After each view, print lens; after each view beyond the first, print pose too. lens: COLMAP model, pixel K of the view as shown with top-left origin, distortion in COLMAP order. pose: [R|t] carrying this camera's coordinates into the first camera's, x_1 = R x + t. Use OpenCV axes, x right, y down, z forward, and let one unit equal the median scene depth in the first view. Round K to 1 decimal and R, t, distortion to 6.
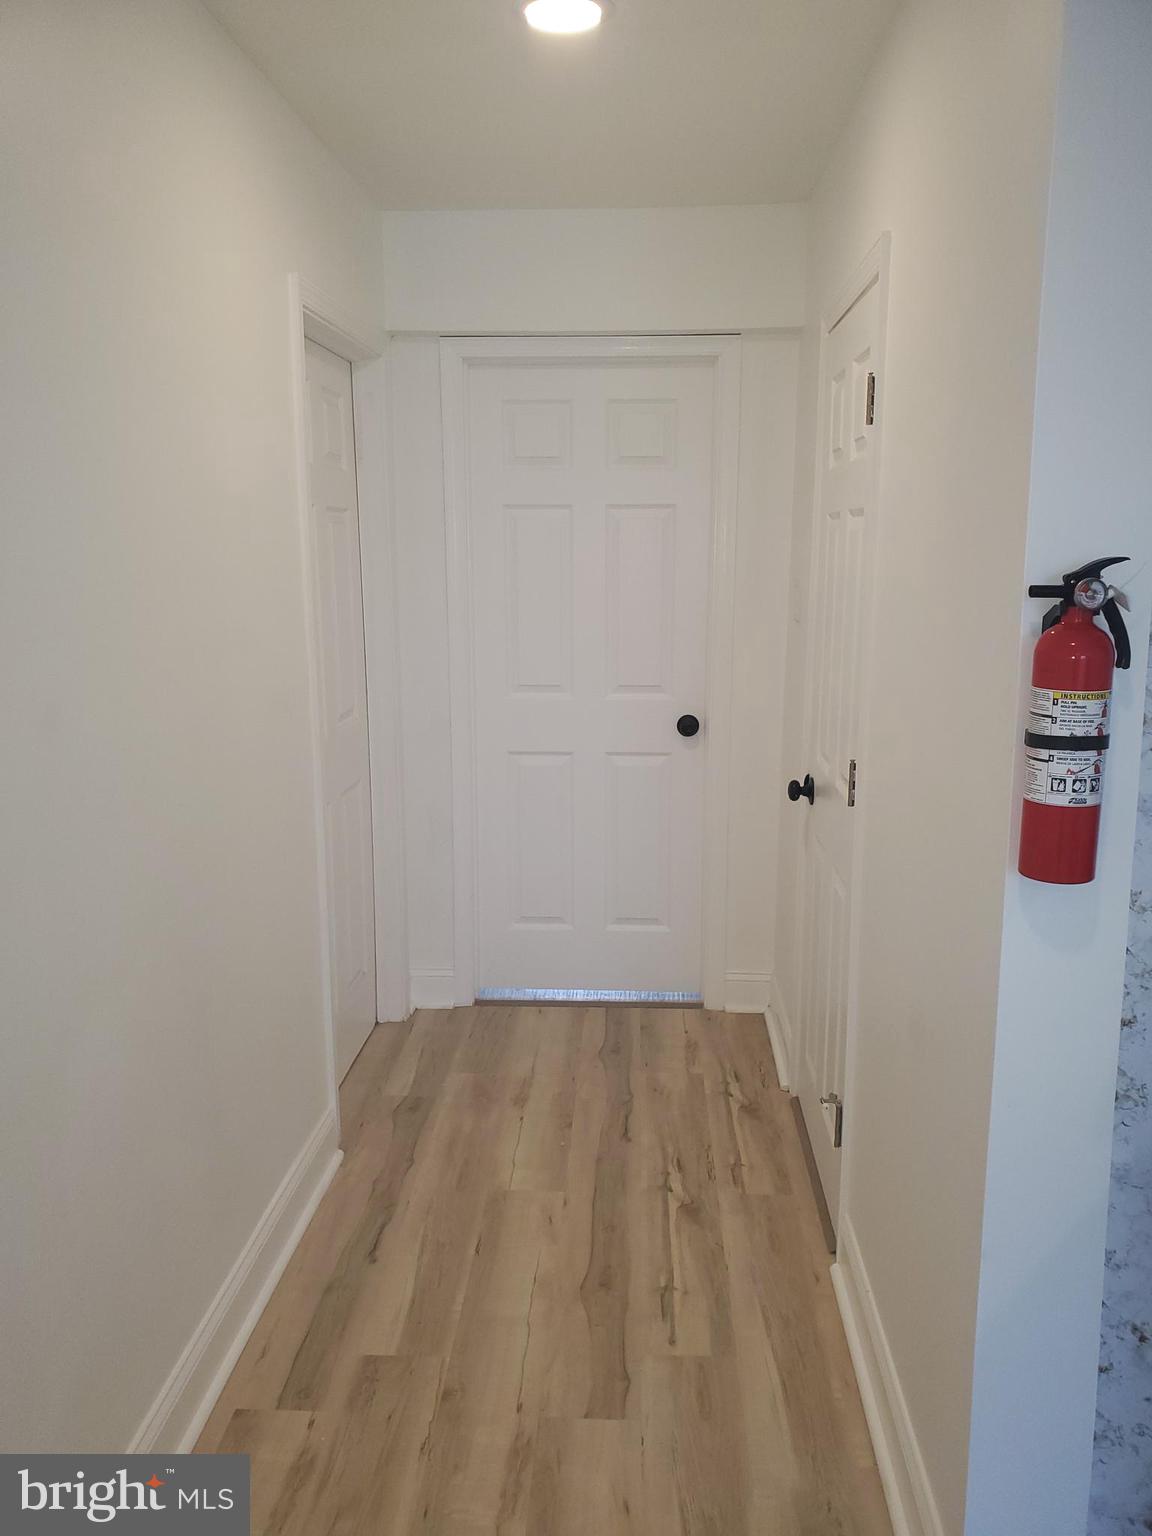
lens RADIAL K [[1179.9, 0, 579.4], [0, 1179.9, 770.4], [0, 0, 1]] dist [-0.015431, -0.013263]
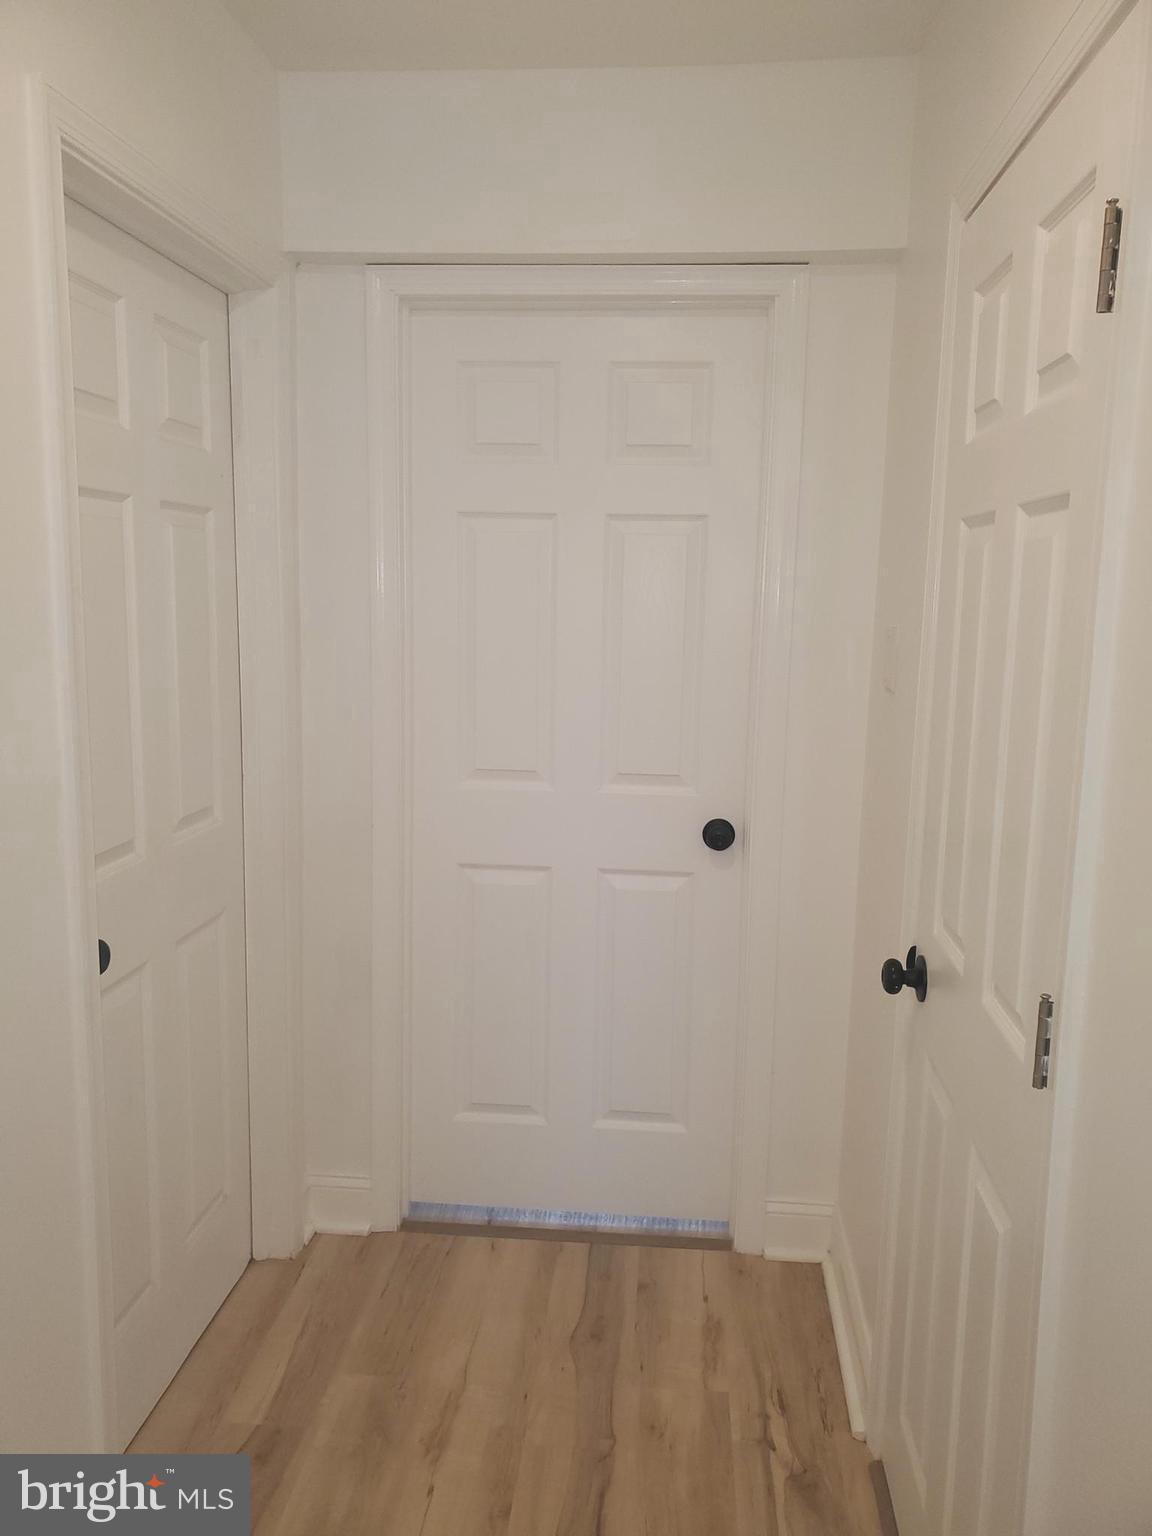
lens RADIAL K [[1179.9, 0, 568.0], [0, 1179.9, 763.7], [0, 0, 1]] dist [-0.015431, -0.013263]
pose [[0.998940, 0.024715, -0.038842, 0.033919], [-0.026212, 0.998914, -0.038519, -0.057310], [0.037847, 0.039496, 0.998503, 0.348171]]
